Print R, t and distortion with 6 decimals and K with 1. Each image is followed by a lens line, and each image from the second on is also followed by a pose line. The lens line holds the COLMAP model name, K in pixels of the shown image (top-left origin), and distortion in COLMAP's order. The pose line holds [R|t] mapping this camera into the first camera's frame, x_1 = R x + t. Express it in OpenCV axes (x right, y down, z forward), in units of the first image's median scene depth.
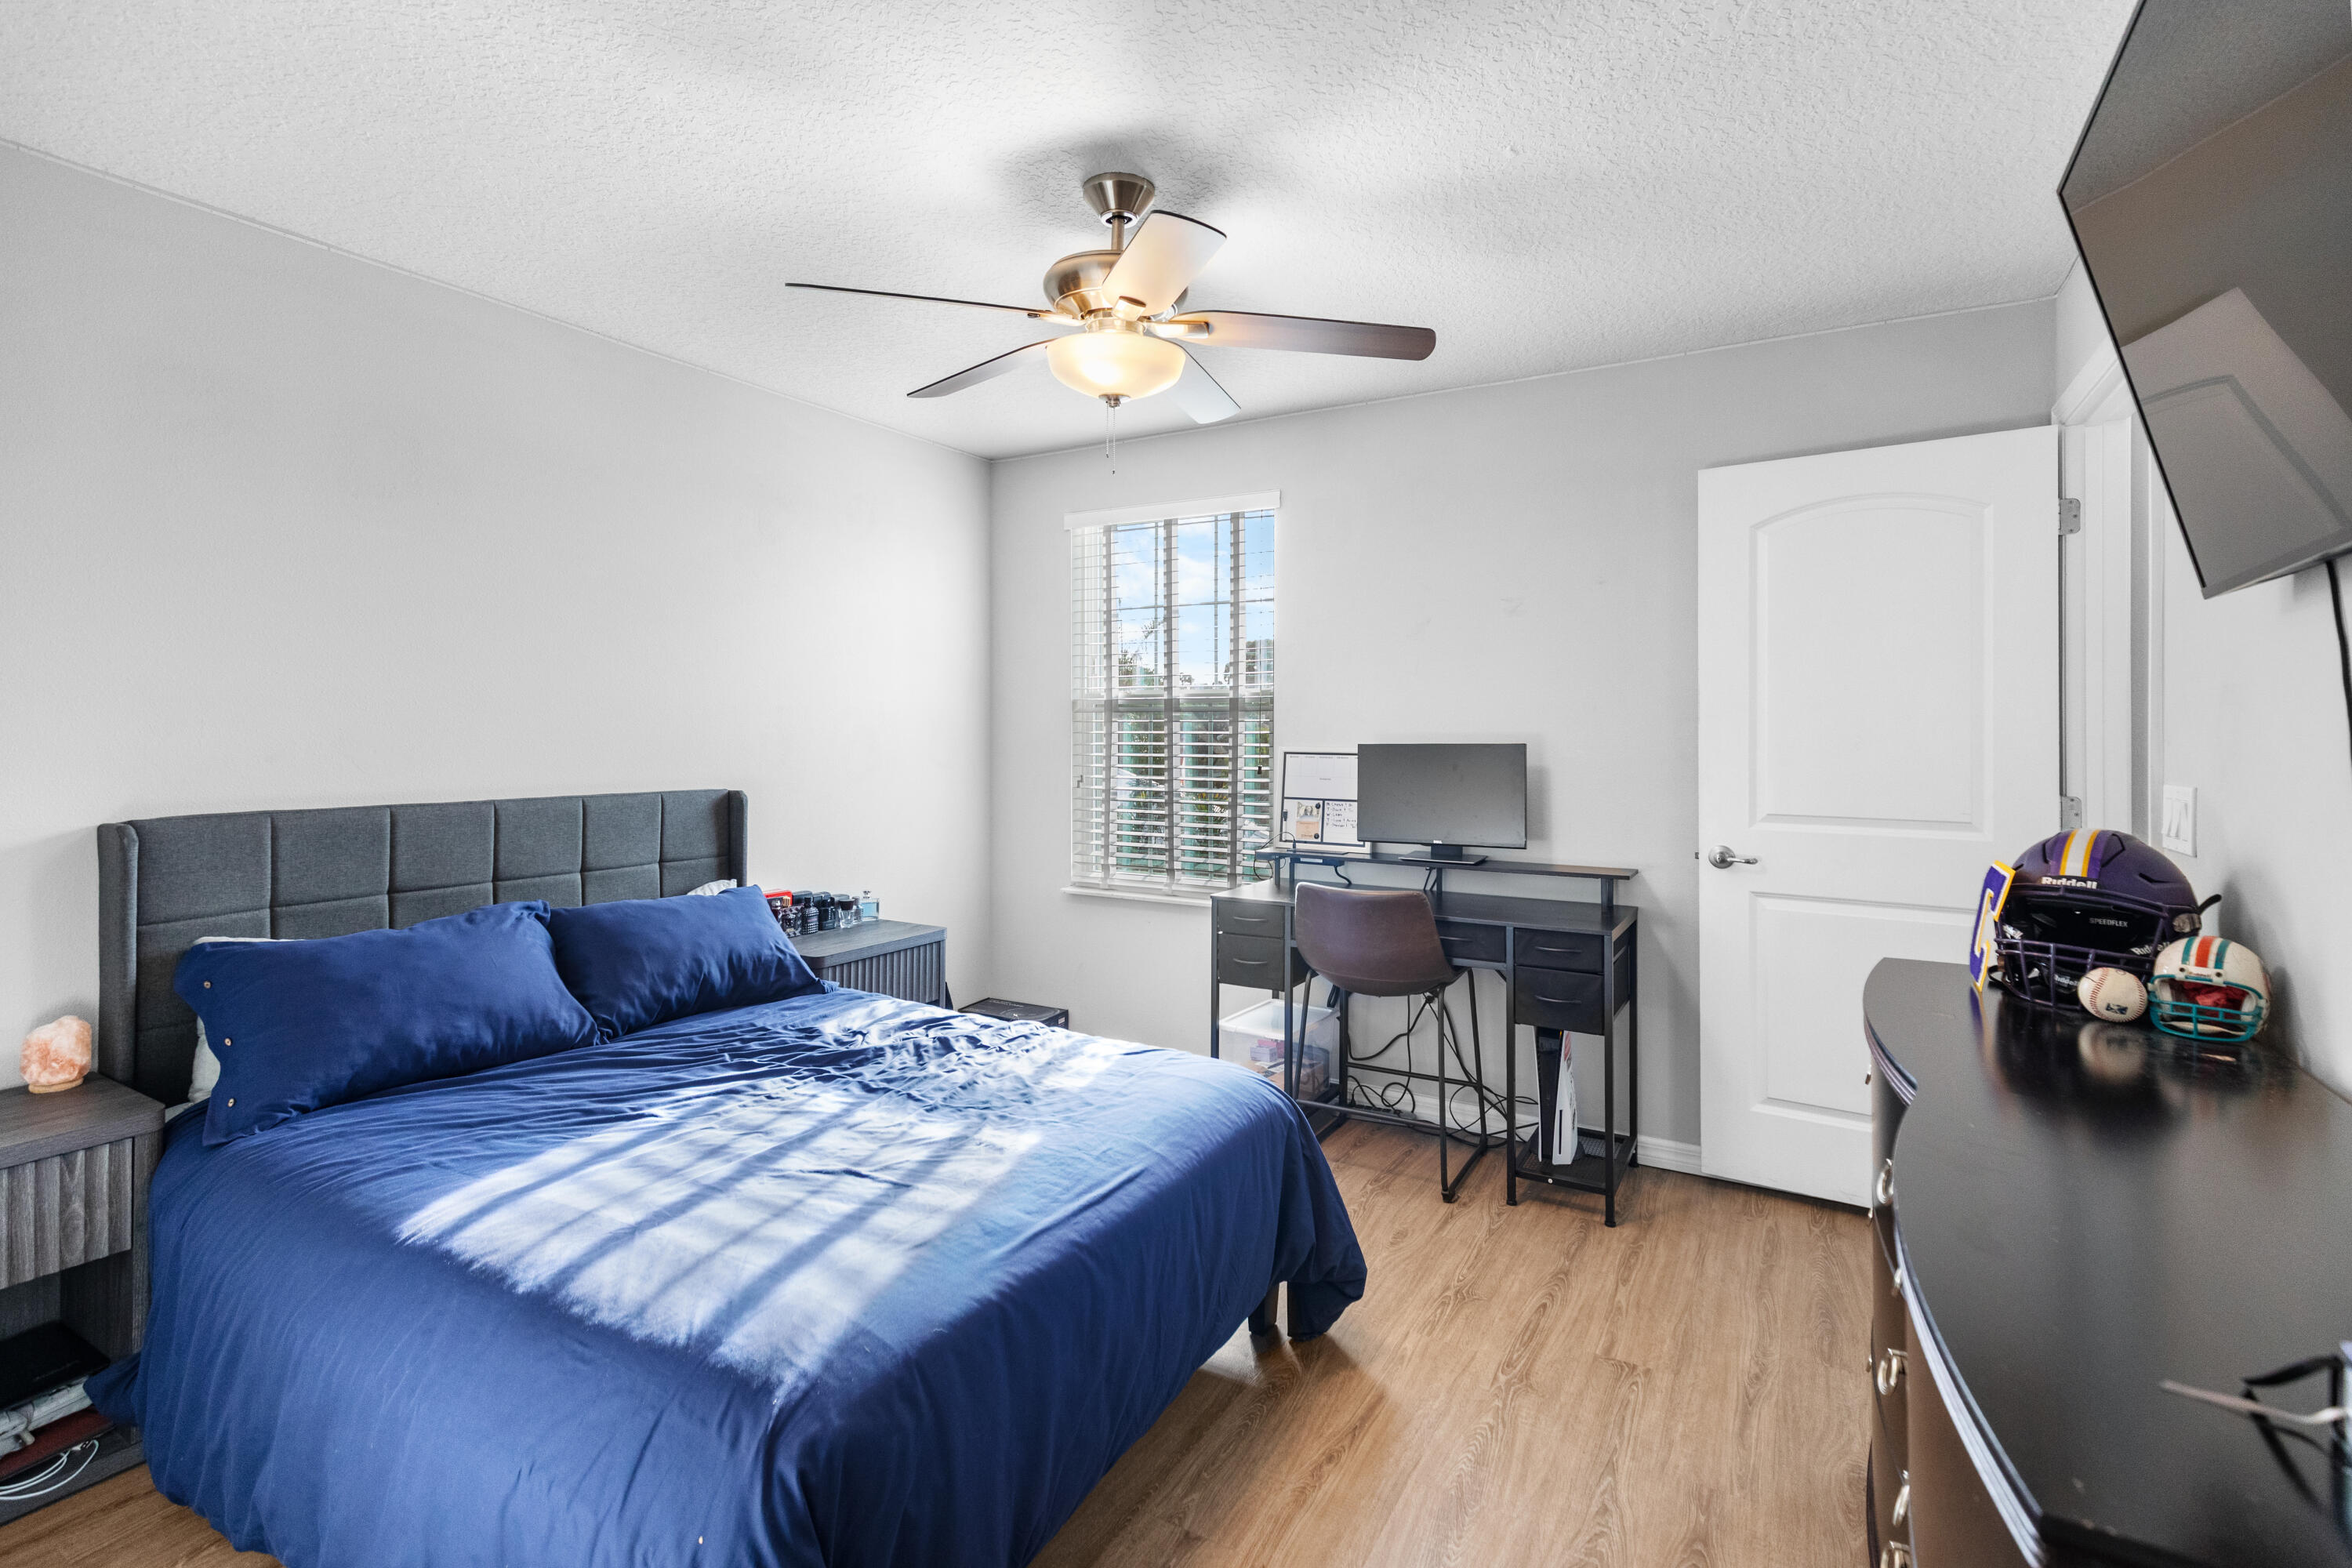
lens RADIAL K [[1110.0, 0, 1176.6], [0, 1110.0, 726.8], [0, 0, 1]] dist [0.001982, 0.000133]
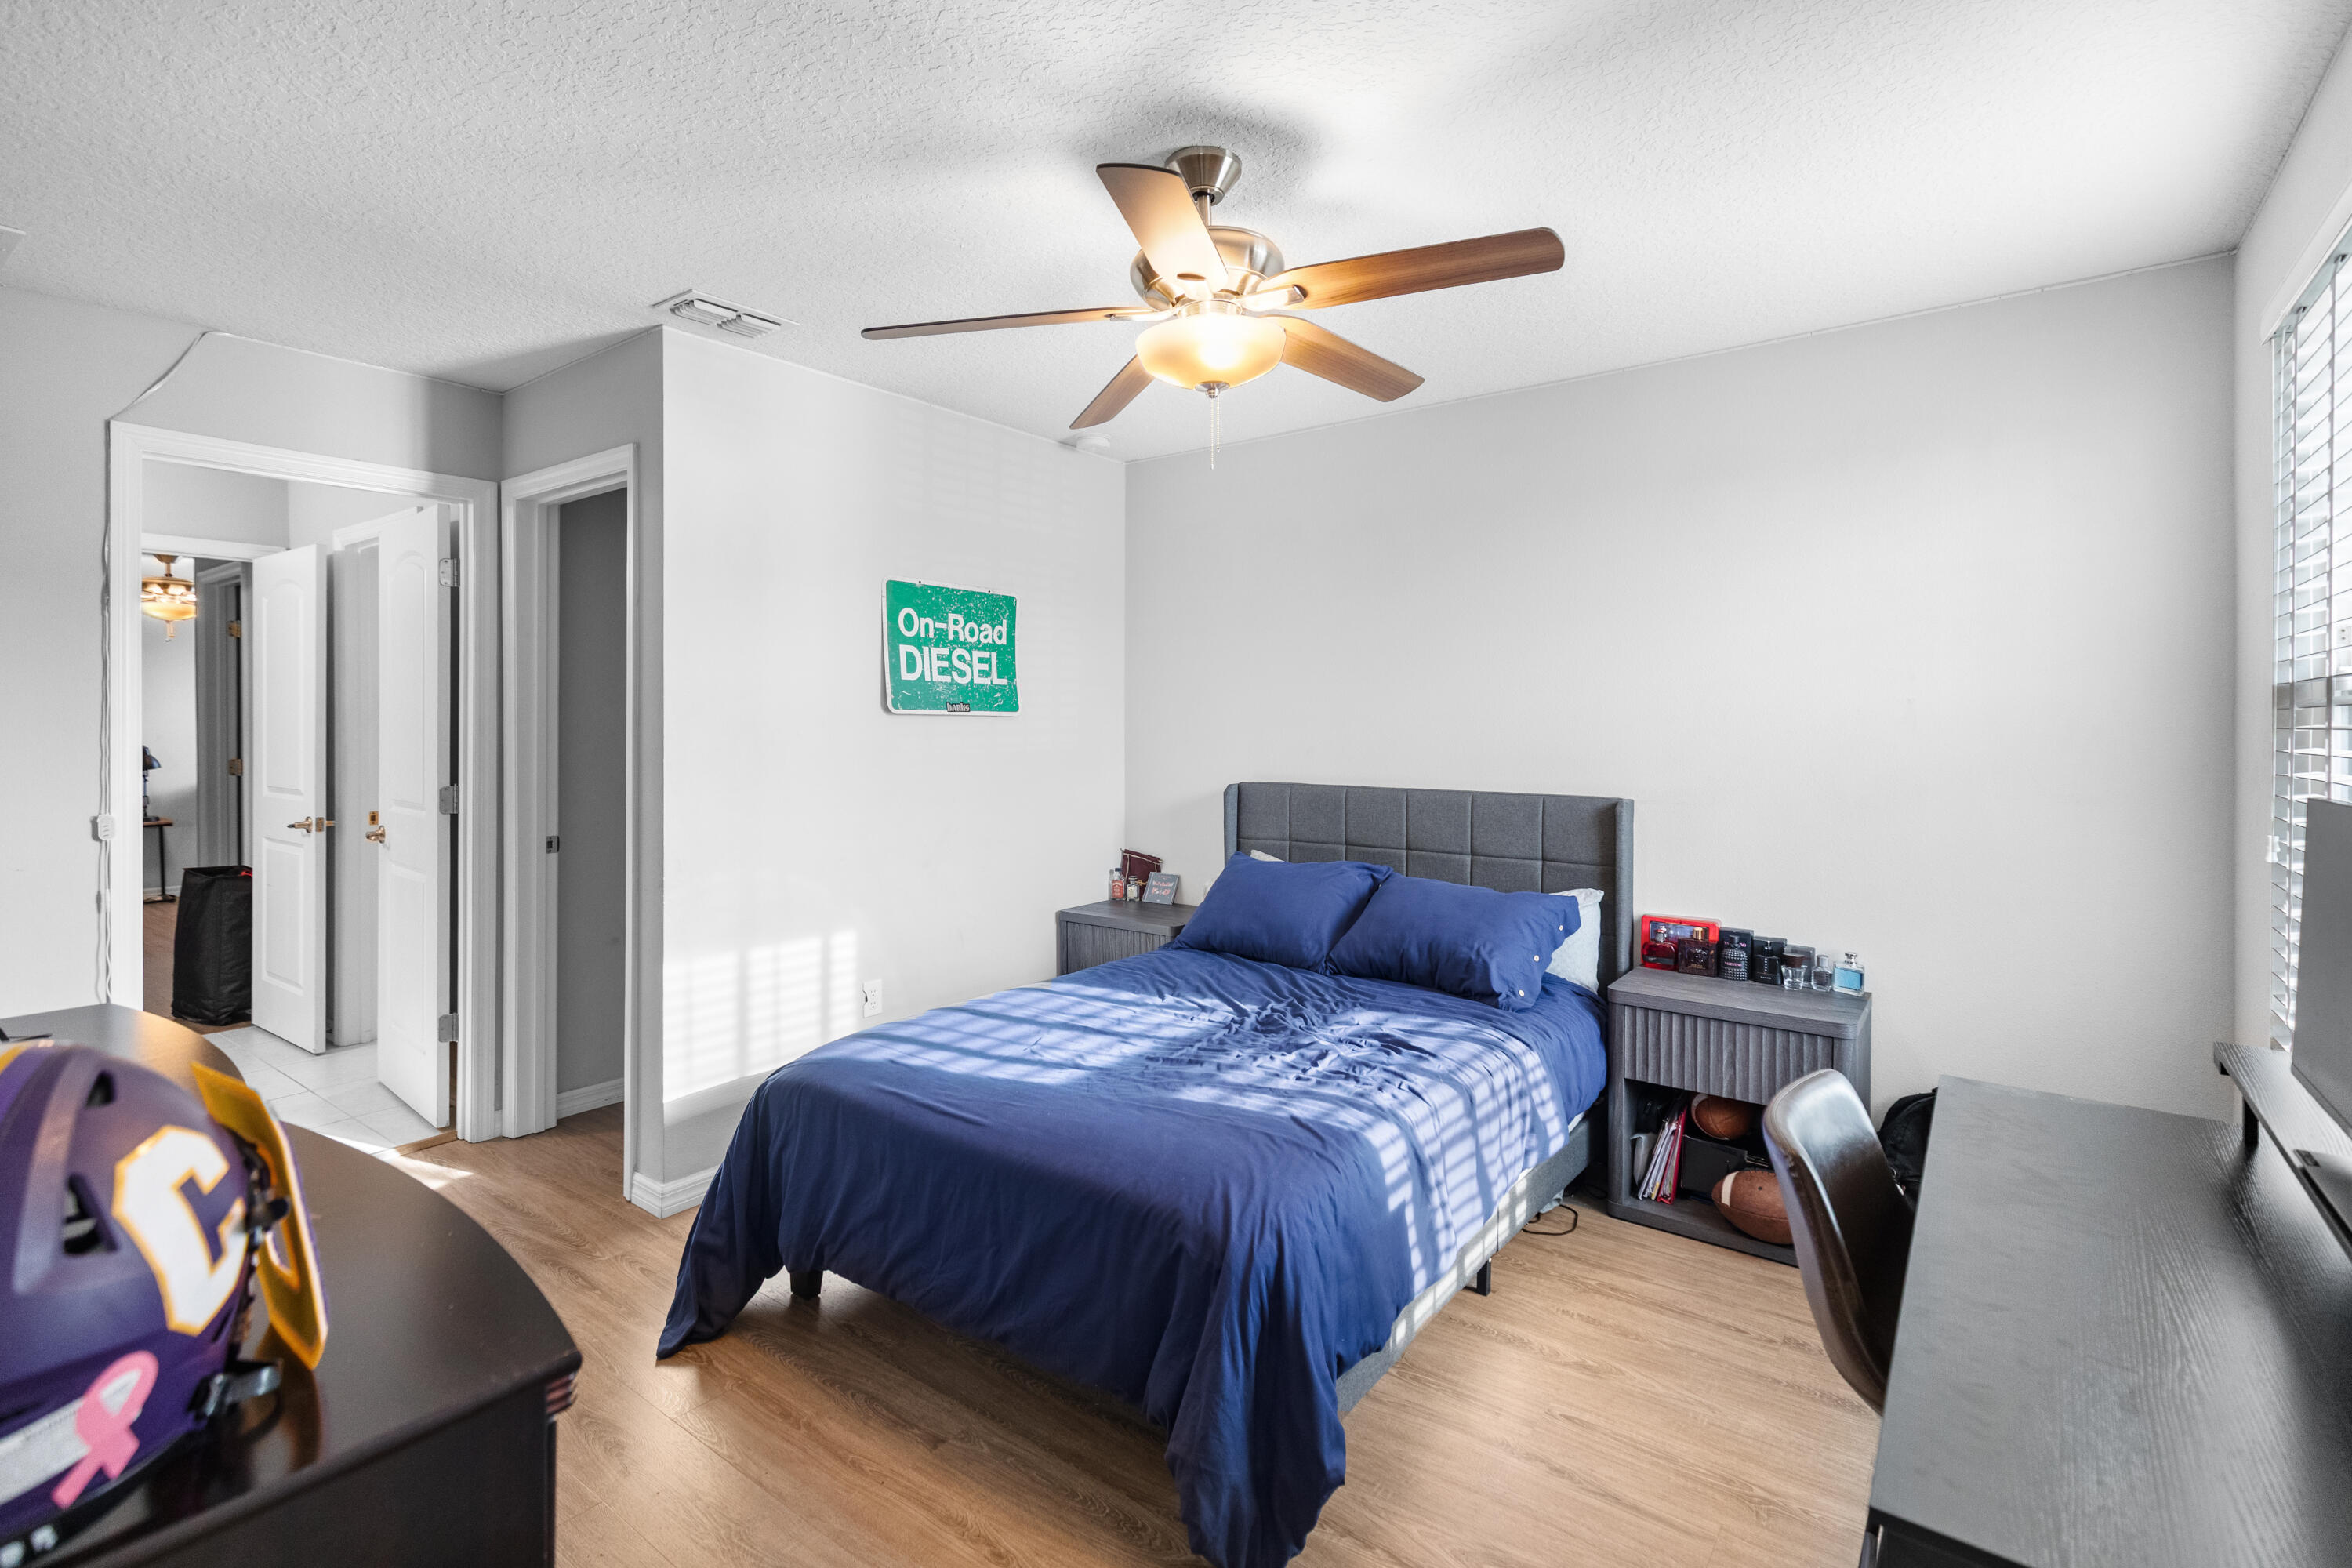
lens RADIAL K [[1072.2, 0, 1181.8], [0, 1072.2, 737.8], [0, 0, 1]] dist [-0.000680, -0.000234]
pose [[-0.120514, 0.010040, -0.992661, 0.598164], [-0.000725, 0.999948, 0.010201, -0.006793], [0.992711, 0.001949, -0.120500, 0.768210]]
